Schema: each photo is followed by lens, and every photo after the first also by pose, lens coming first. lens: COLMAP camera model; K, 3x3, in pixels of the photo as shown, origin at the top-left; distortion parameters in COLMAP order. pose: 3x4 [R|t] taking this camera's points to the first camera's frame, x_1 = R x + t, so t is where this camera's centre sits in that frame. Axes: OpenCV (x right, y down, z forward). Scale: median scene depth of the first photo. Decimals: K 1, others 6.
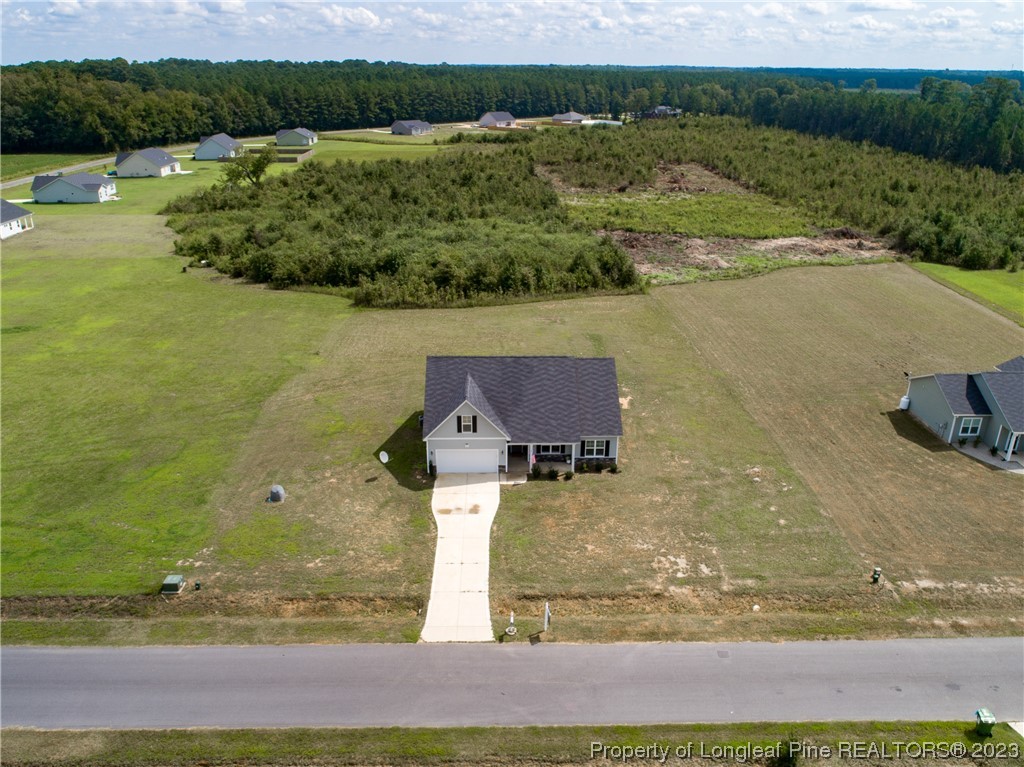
lens RADIAL K [[777.3, 0, 515.9], [0, 777.3, 398.1], [0, 0, 1]] dist [-0.027819, 0.009519]
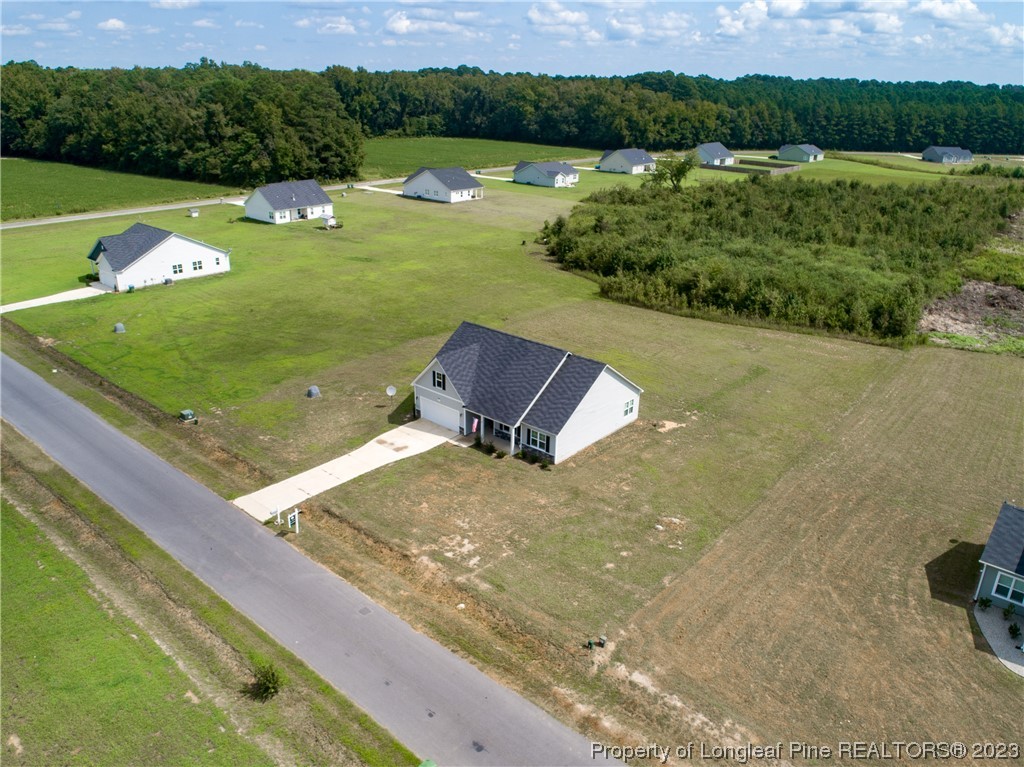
lens RADIAL K [[777.3, 0, 514.9], [0, 777.3, 384.3], [0, 0, 1]] dist [-0.027819, 0.009519]
pose [[0.740625, 0.258857, -0.620054, 0.544824], [-0.281529, 0.957453, 0.063439, -0.048089], [0.610094, 0.127579, 0.781990, 0.144797]]
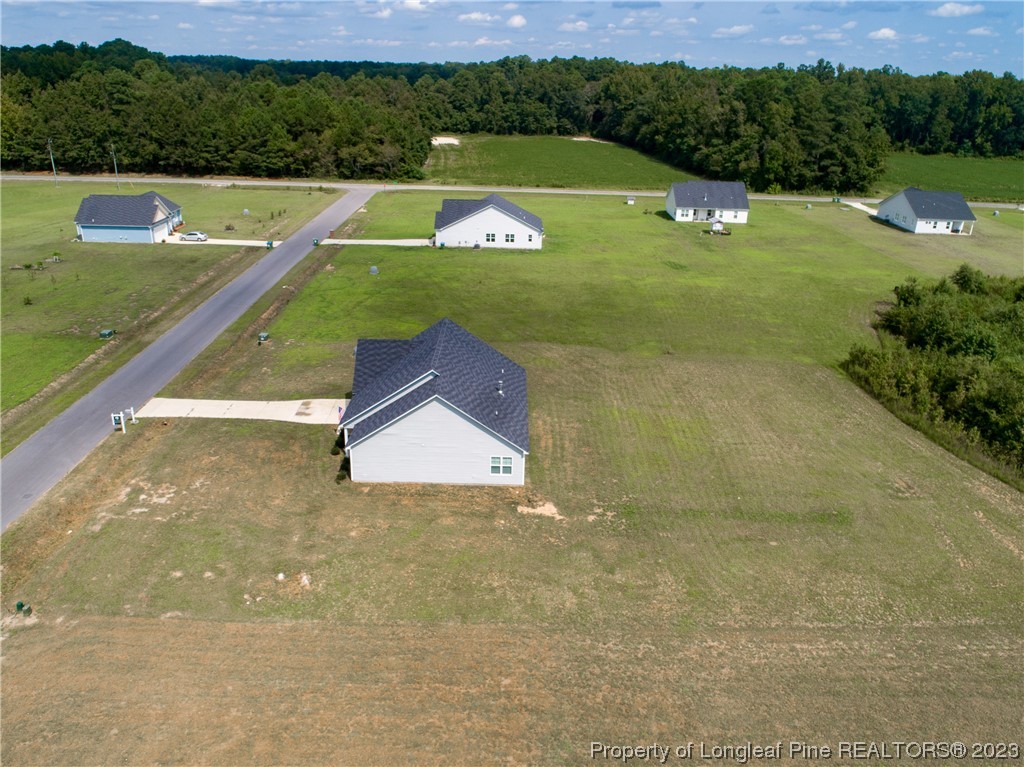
lens RADIAL K [[777.3, 0, 512.9], [0, 777.3, 394.3], [0, 0, 1]] dist [-0.027819, 0.009519]
pose [[-0.031864, 0.386699, -0.921655, 0.715625], [-0.422535, 0.830459, 0.363044, -0.312274], [0.905786, 0.401000, 0.136932, 0.806004]]
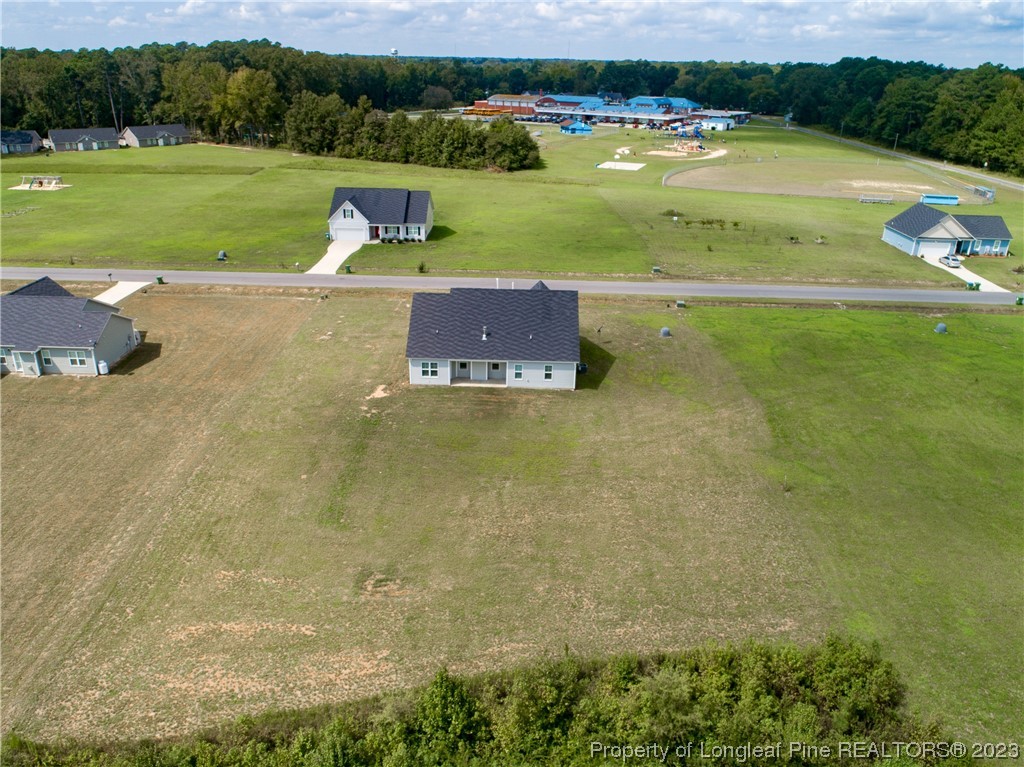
lens RADIAL K [[777.3, 0, 504.5], [0, 777.3, 384.2], [0, 0, 1]] dist [-0.027819, 0.009519]
pose [[-0.998281, -0.043854, 0.038872, -0.046530], [-0.001626, 0.683798, 0.729669, -0.659498], [-0.058580, 0.728352, -0.682694, 1.560861]]
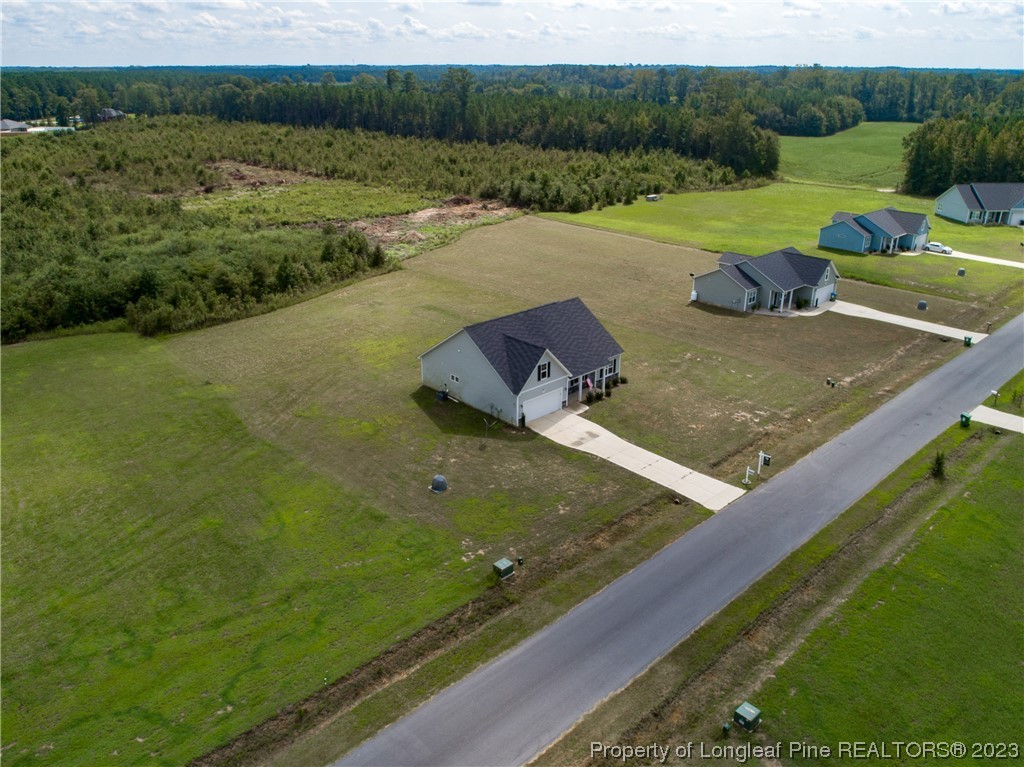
lens RADIAL K [[777.3, 0, 513.3], [0, 777.3, 384.3], [0, 0, 1]] dist [-0.027819, 0.009519]
pose [[0.743392, -0.259857, 0.616314, -0.604287], [0.267501, 0.960051, 0.082130, -0.039962], [-0.613035, 0.103809, 0.783206, 0.113699]]
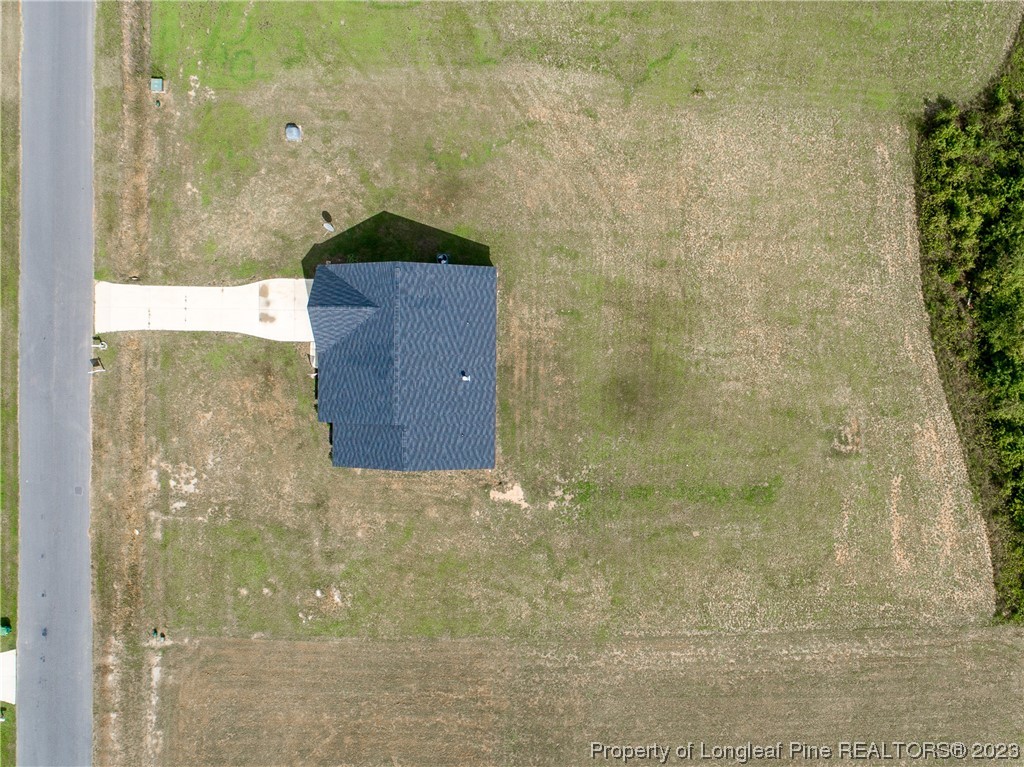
lens RADIAL K [[777.3, 0, 509.1], [0, 777.3, 388.8], [0, 0, 1]] dist [-0.027819, 0.009519]
pose [[-0.039905, 0.999172, 0.007977, 0.017818], [-0.390902, -0.022958, 0.920146, -0.724610], [0.919567, 0.033600, 0.391494, 0.644092]]
